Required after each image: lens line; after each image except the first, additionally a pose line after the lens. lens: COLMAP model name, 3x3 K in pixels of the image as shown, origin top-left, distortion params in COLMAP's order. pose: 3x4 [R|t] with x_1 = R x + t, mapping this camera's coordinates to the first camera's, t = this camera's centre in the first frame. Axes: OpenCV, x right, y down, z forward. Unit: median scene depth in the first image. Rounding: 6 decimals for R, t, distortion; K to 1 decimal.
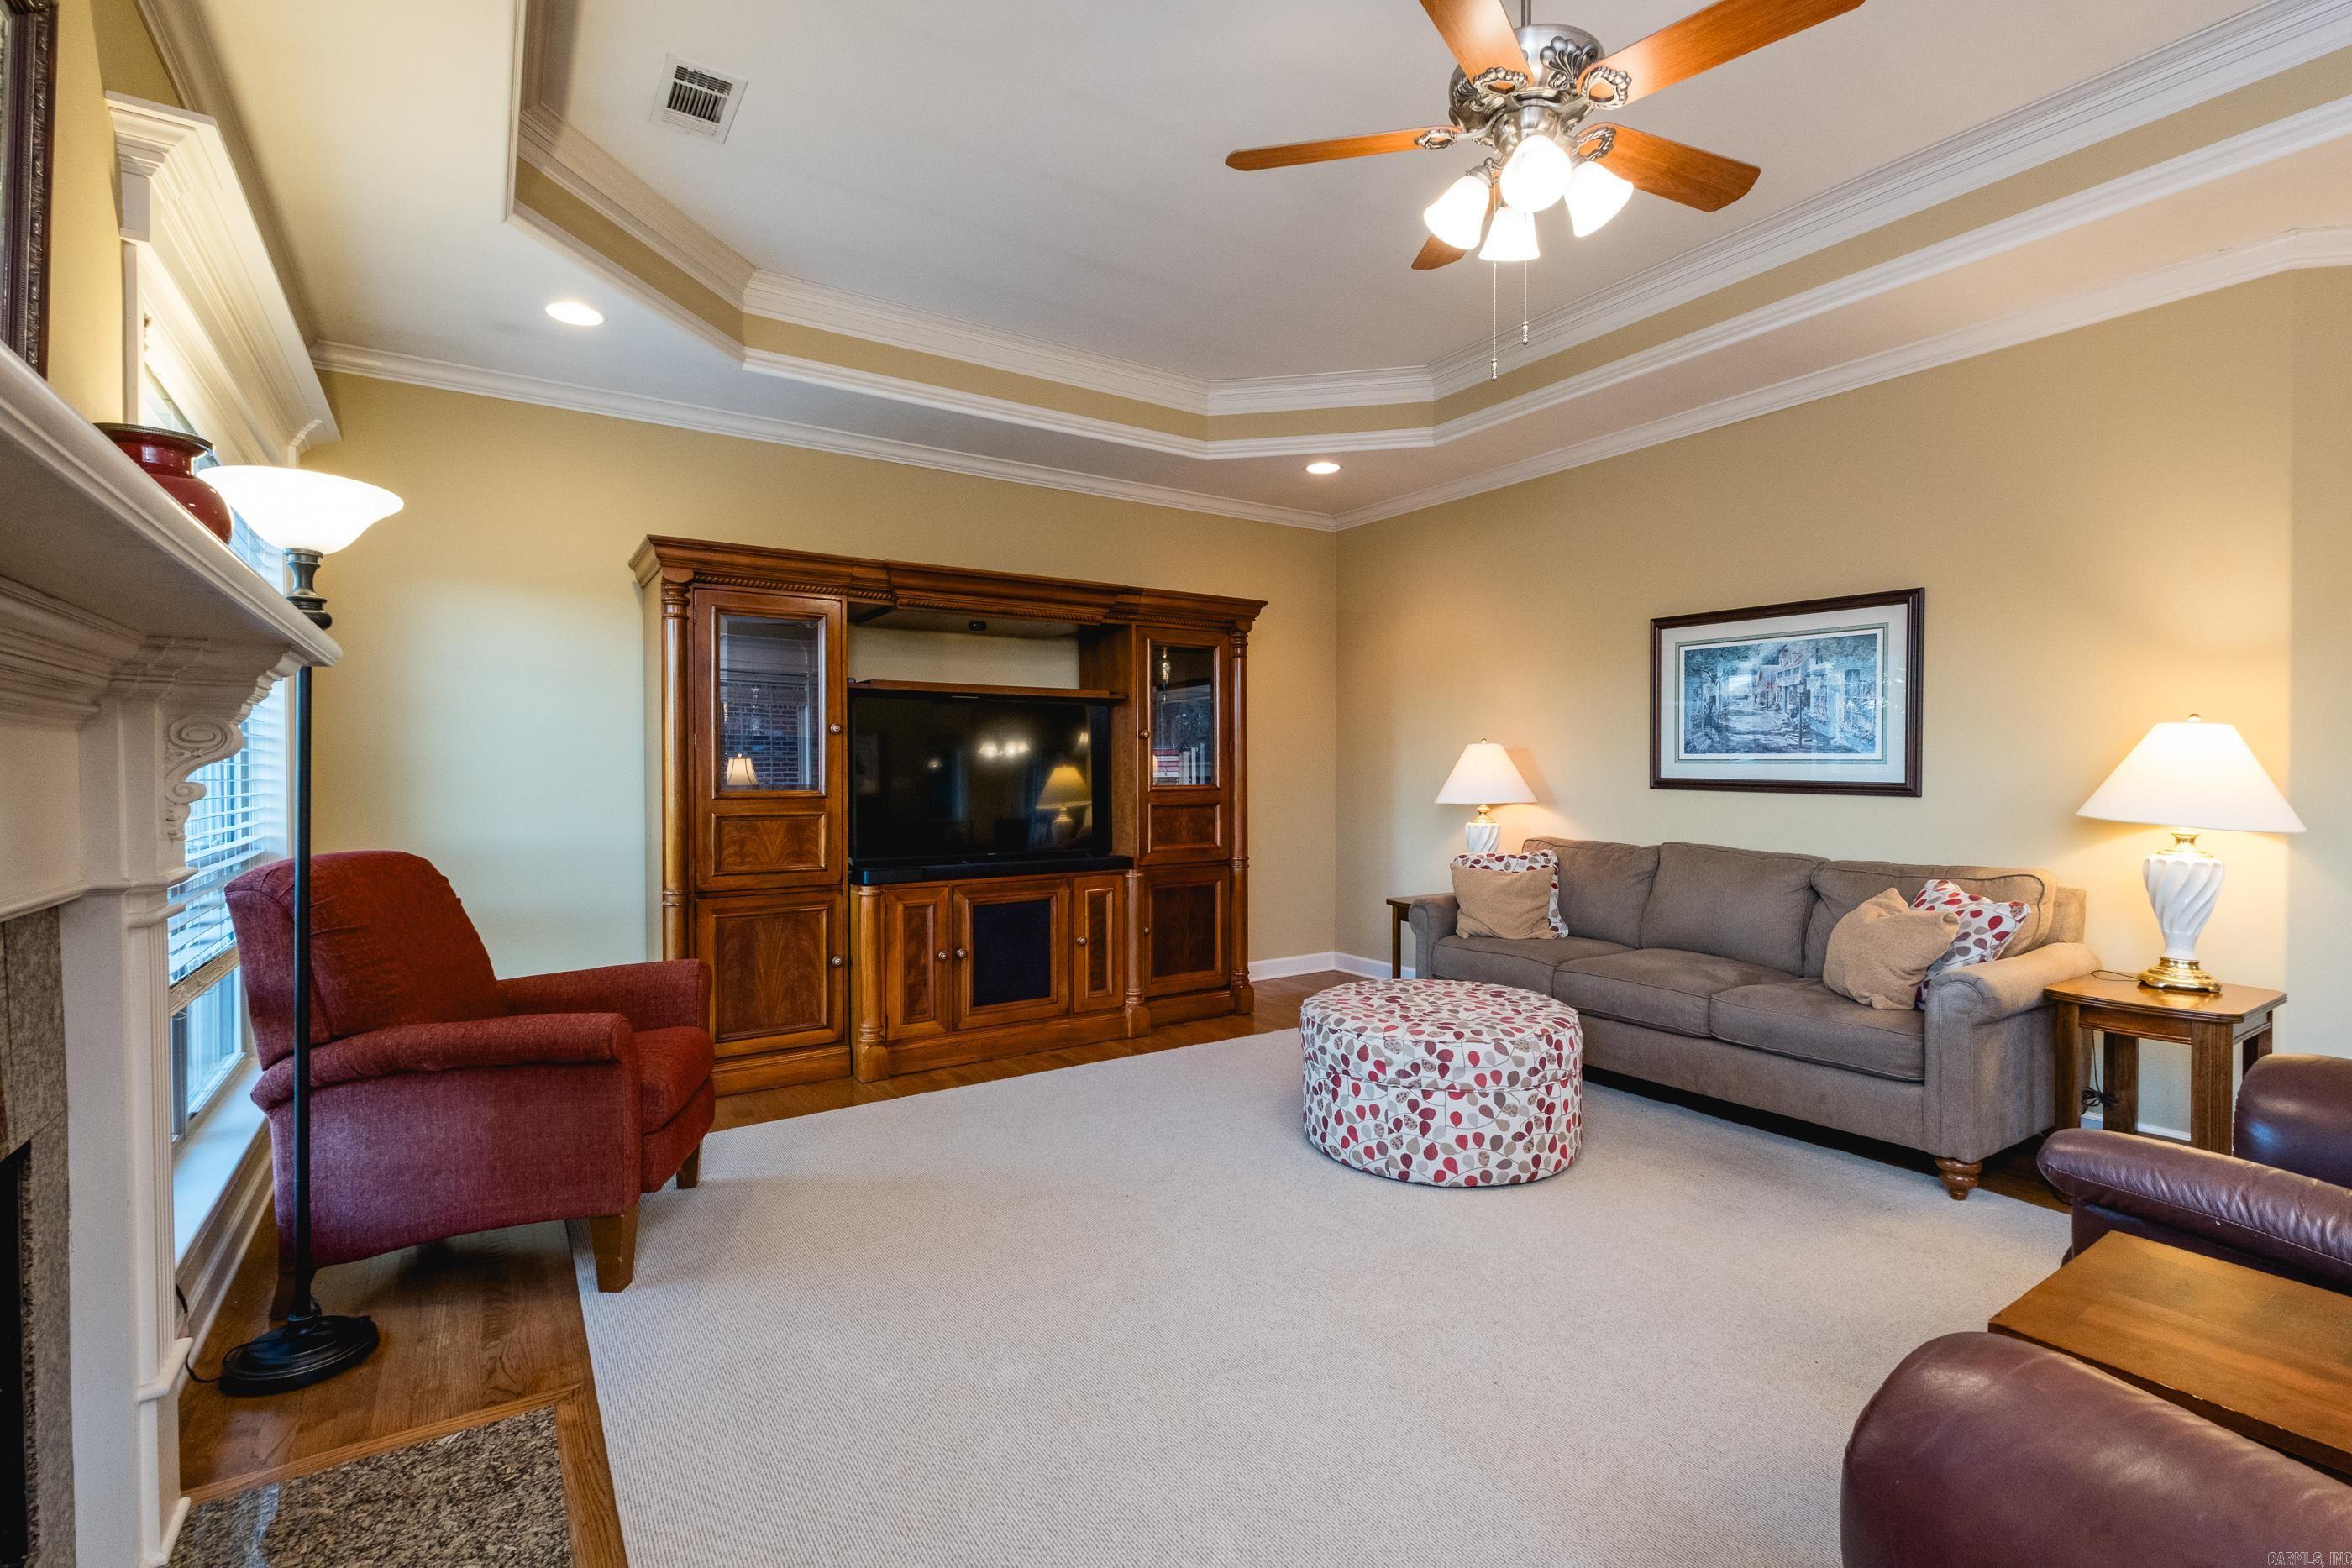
lens RADIAL K [[1030.9, 0, 1174.4], [0, 1030.9, 779.4], [0, 0, 1]] dist [0.004943, -0.002862]
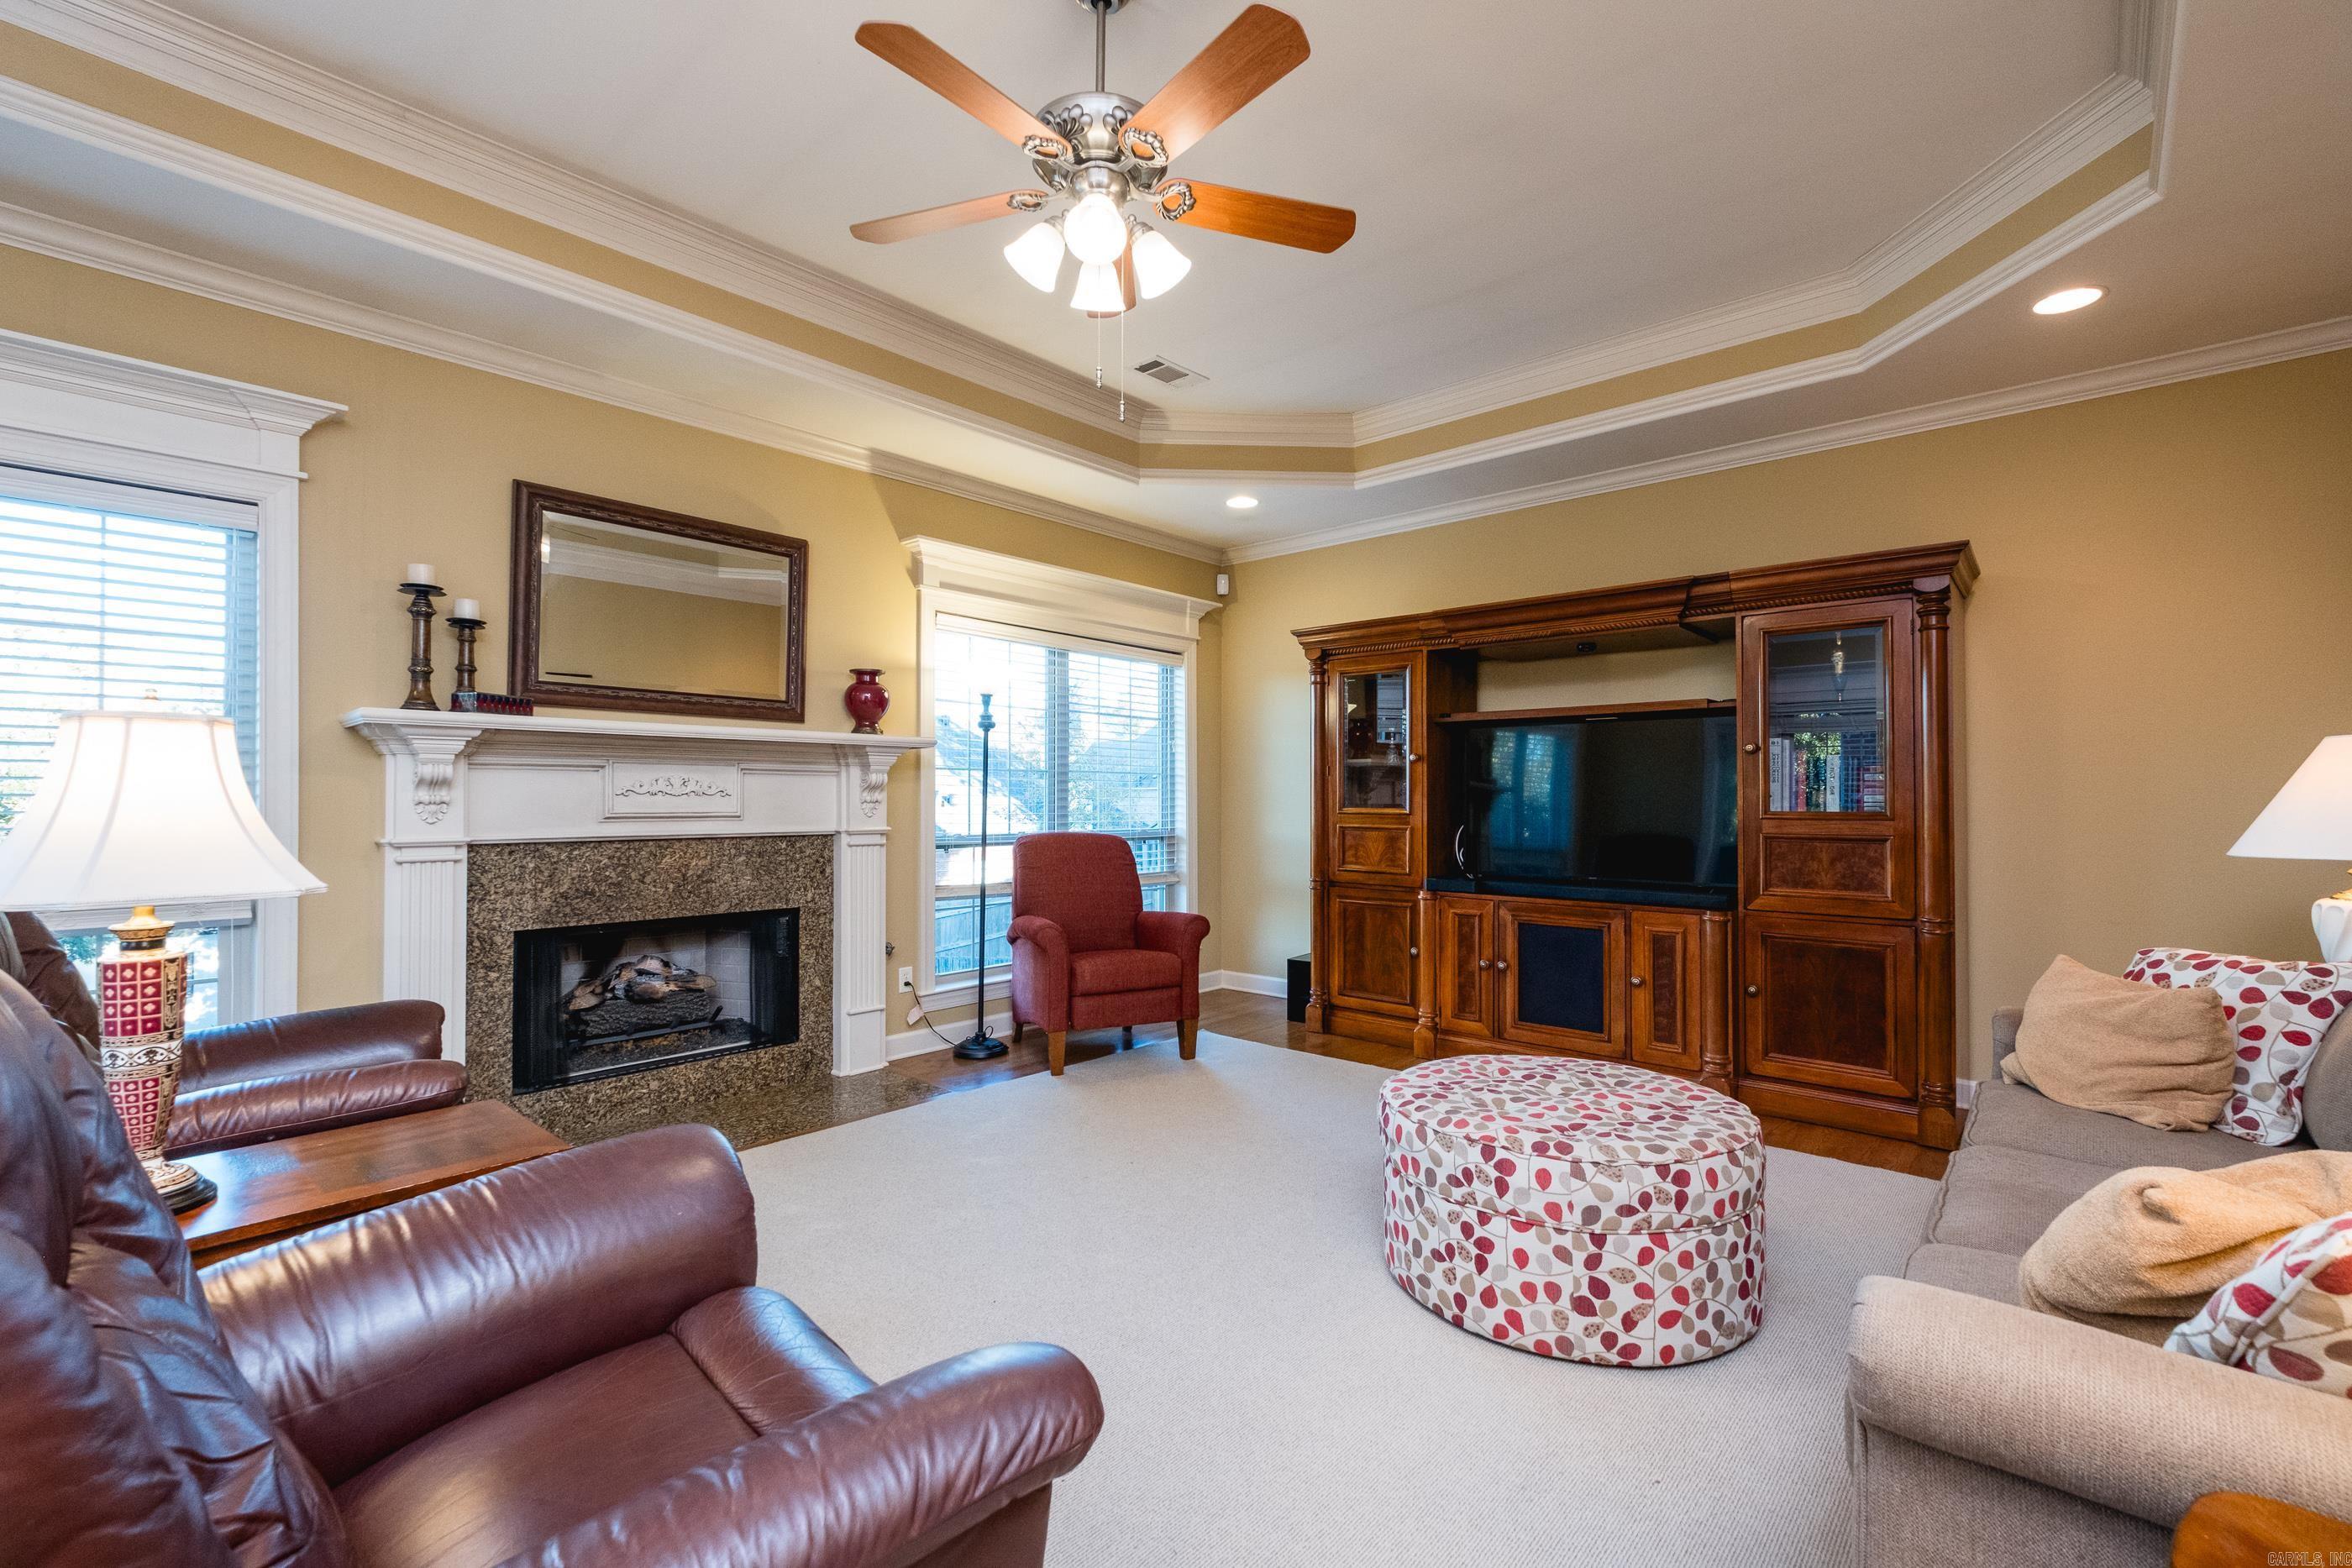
lens RADIAL K [[1030.9, 0, 1231.5], [0, 1030.9, 783.3], [0, 0, 1]] dist [0.004943, -0.002862]
pose [[0.282415, -0.010615, -0.959234, 0.766821], [-0.009998, 0.999852, -0.014008, -0.000521], [0.959240, 0.013547, 0.282267, 0.455943]]
